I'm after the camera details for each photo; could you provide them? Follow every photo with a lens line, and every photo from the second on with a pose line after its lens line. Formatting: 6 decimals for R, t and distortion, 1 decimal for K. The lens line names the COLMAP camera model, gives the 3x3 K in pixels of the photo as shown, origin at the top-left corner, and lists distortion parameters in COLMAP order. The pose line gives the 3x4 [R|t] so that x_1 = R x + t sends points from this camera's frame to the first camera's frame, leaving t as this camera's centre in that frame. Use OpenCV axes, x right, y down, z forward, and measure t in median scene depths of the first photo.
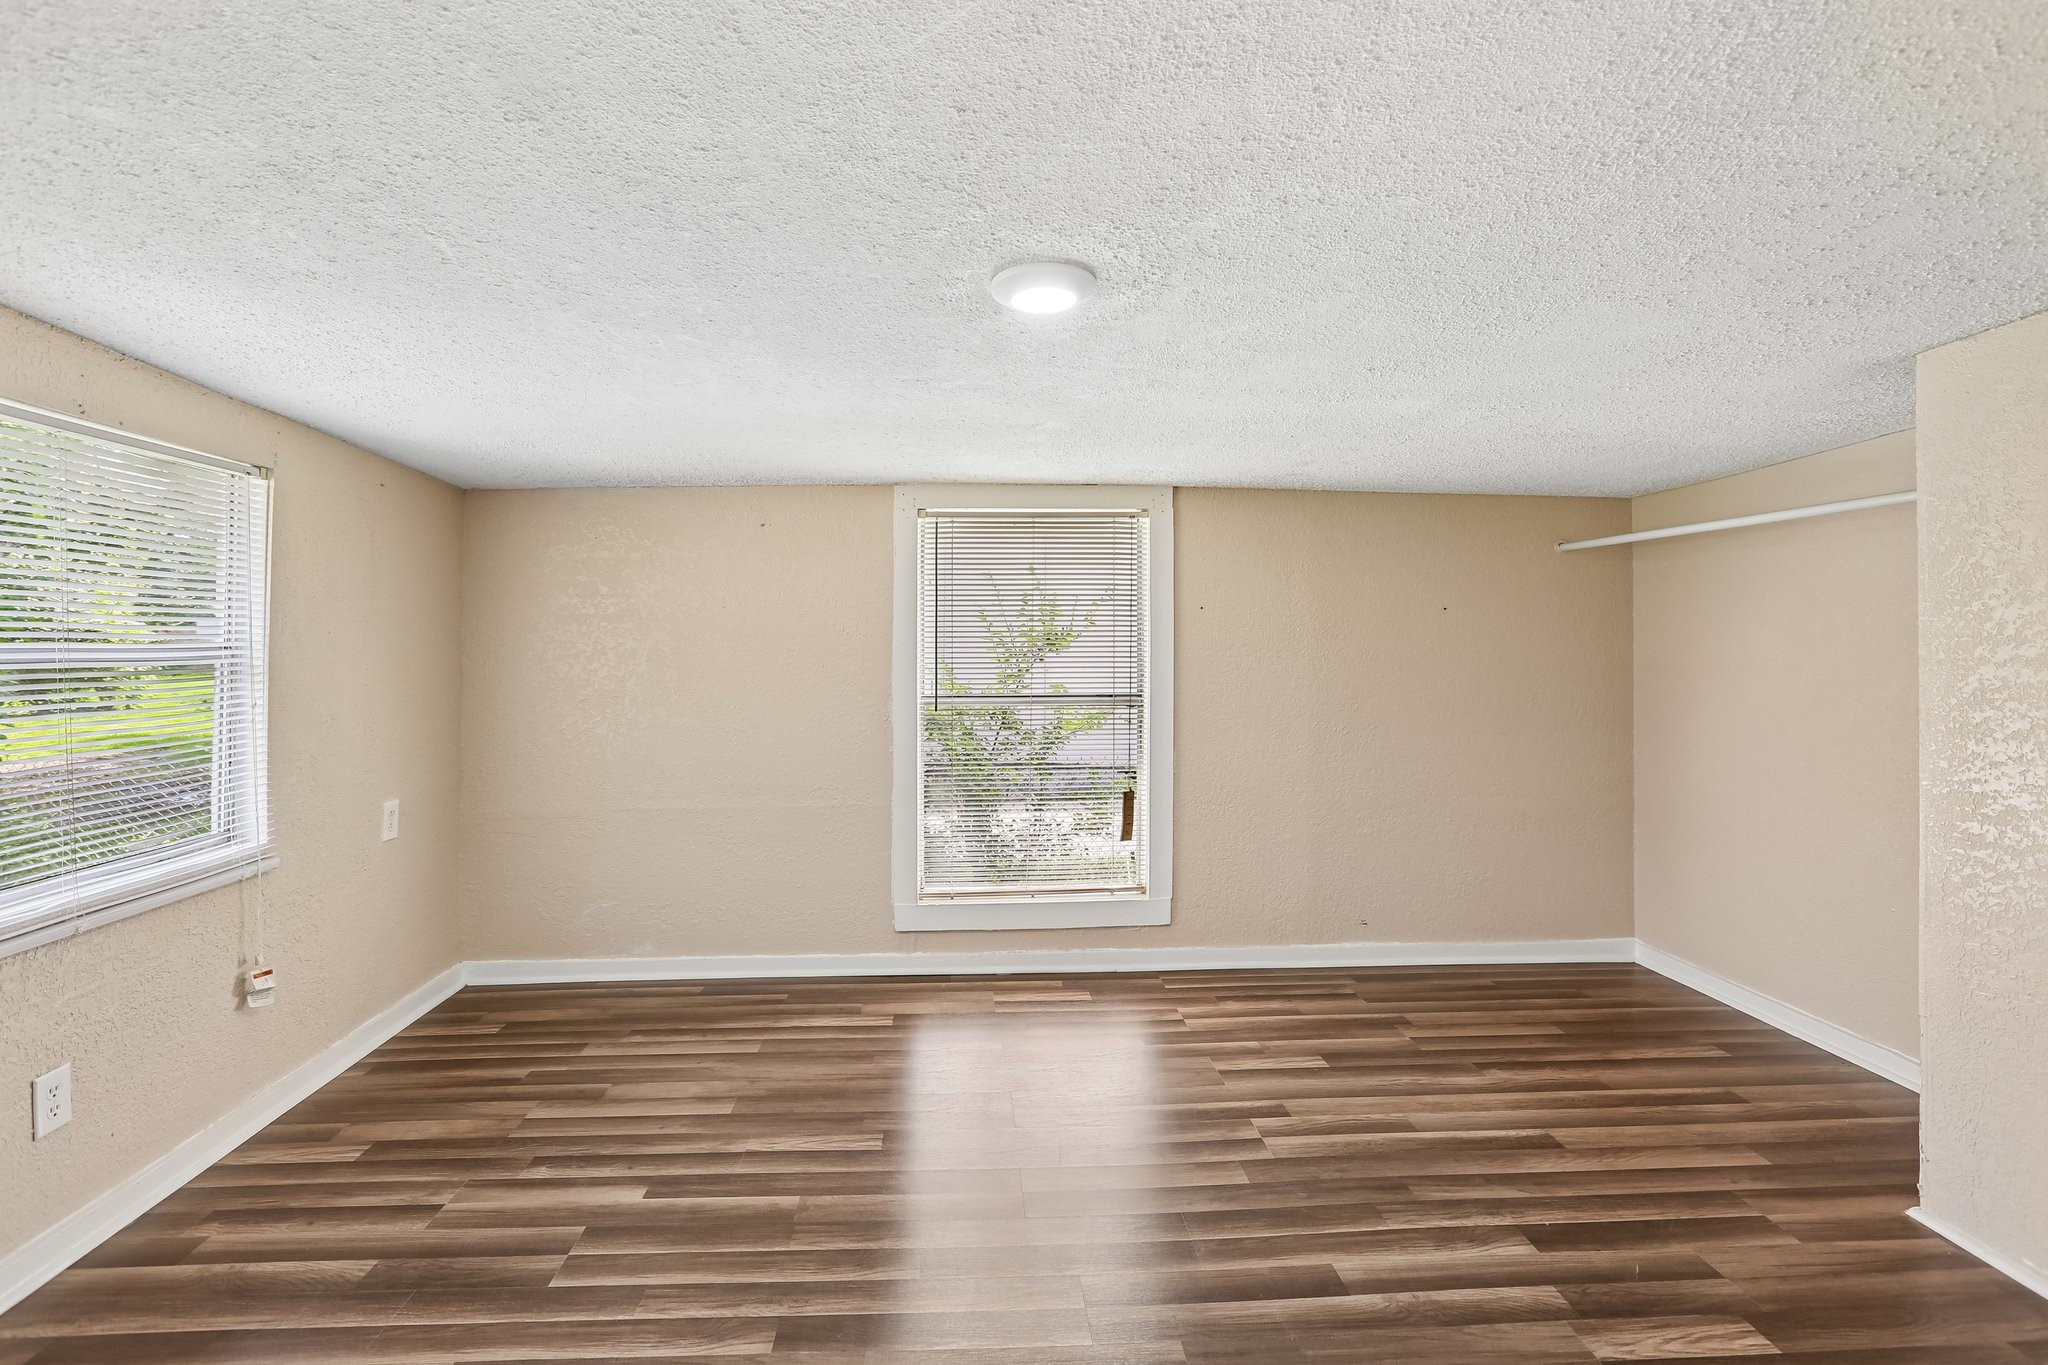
lens RADIAL K [[954.5, 0, 999.1], [0, 954.5, 627.5], [0, 0, 1]] dist [-0.001379, 0.000277]
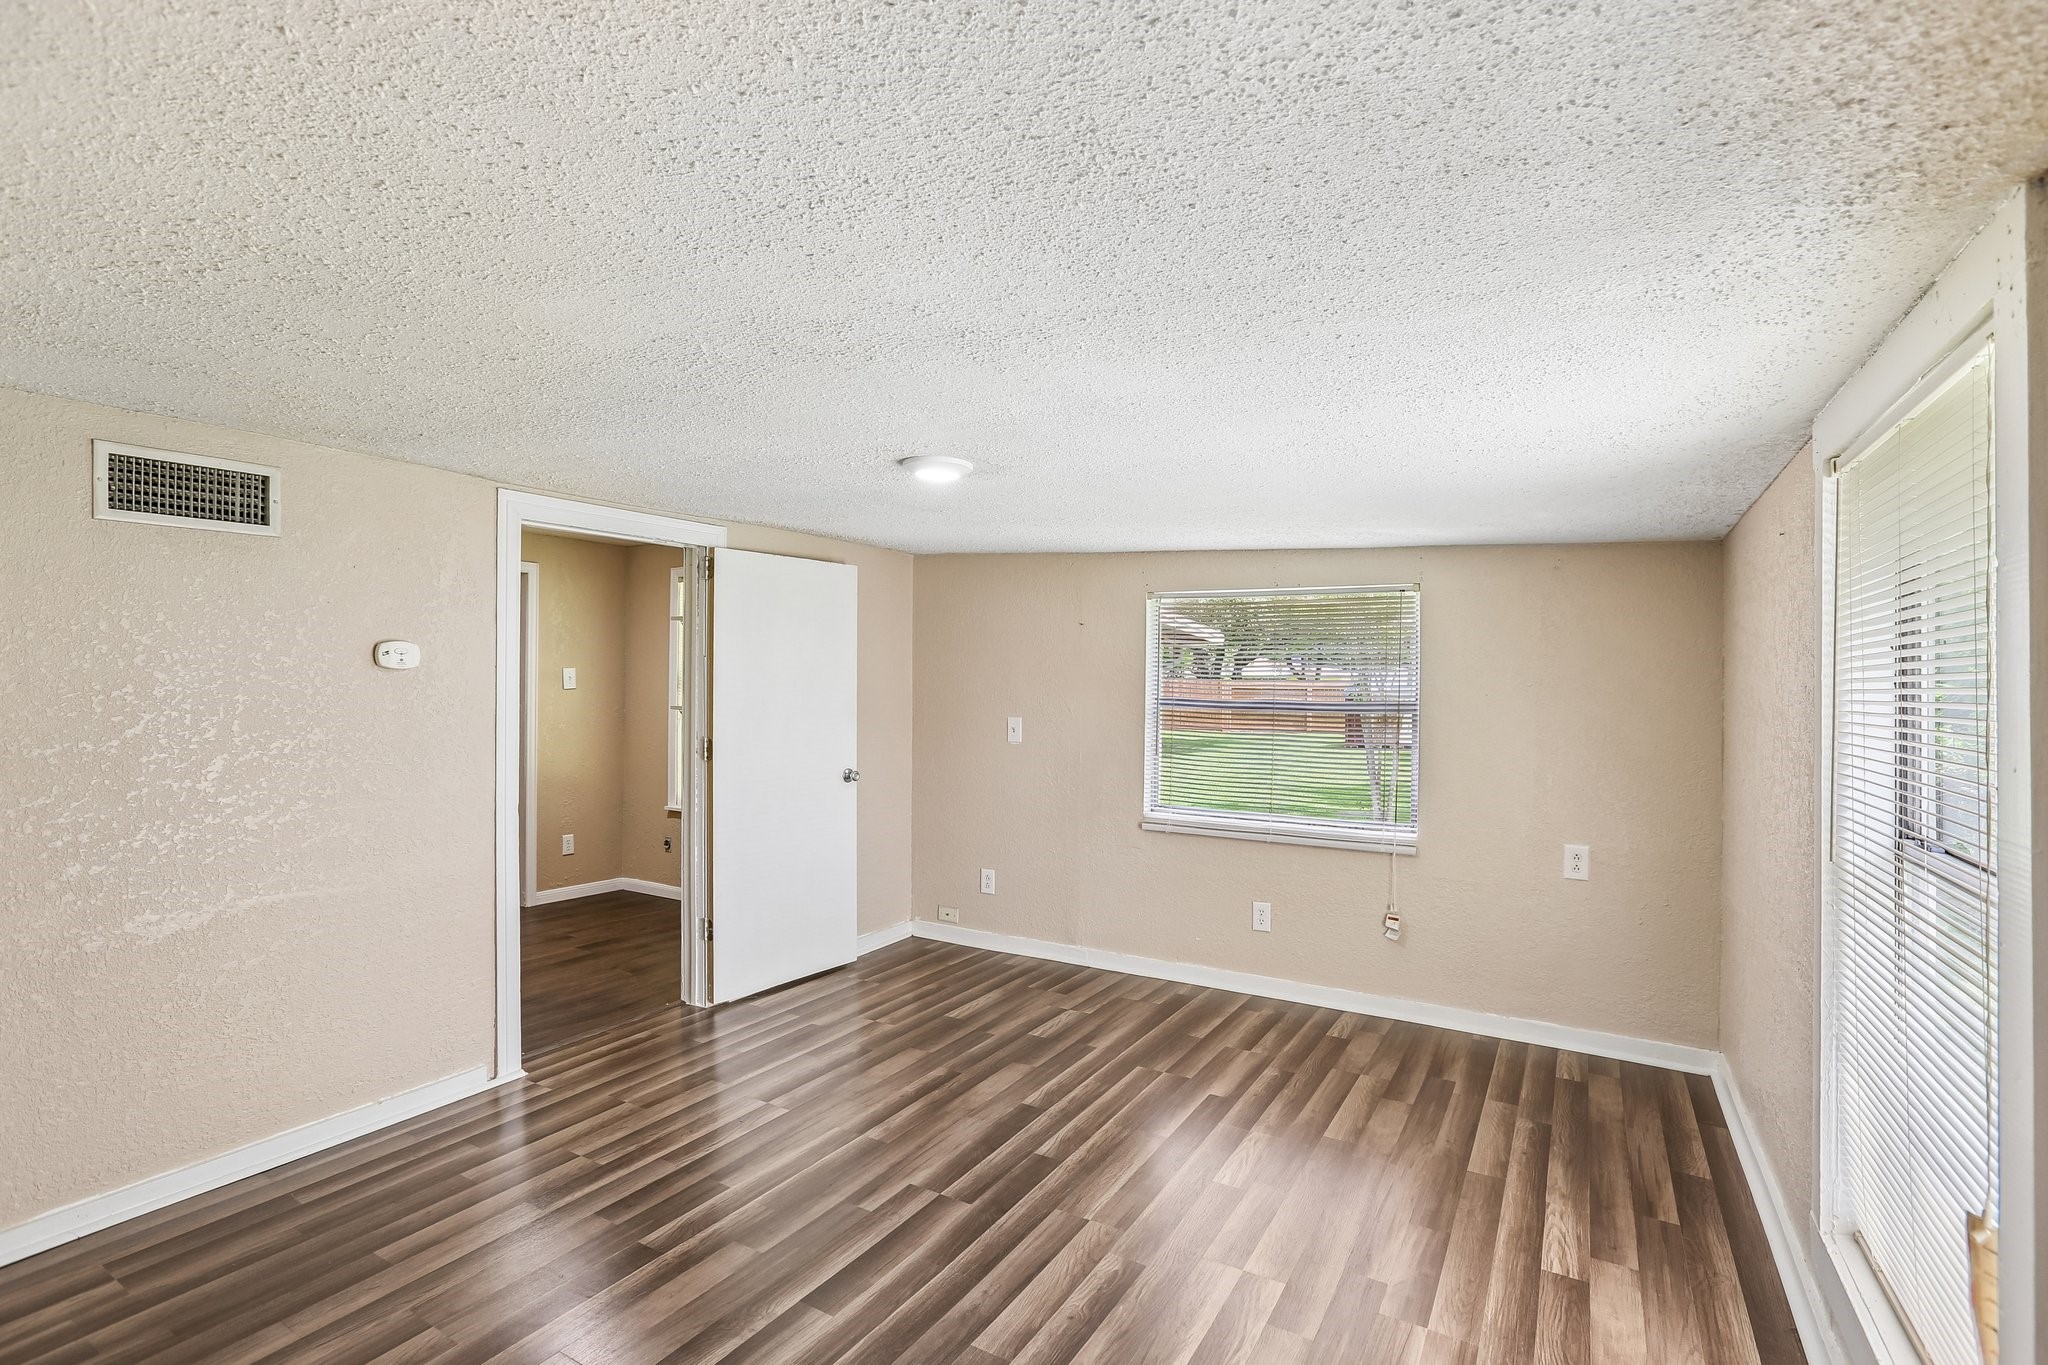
lens RADIAL K [[954.5, 0, 999.1], [0, 954.5, 627.5], [0, 0, 1]] dist [-0.001379, 0.000277]
pose [[-0.567927, -0.062978, -0.820666, 0.828881], [-0.001250, 0.997133, -0.075655, 0.012486], [0.823078, -0.041940, -0.566378, 1.289211]]
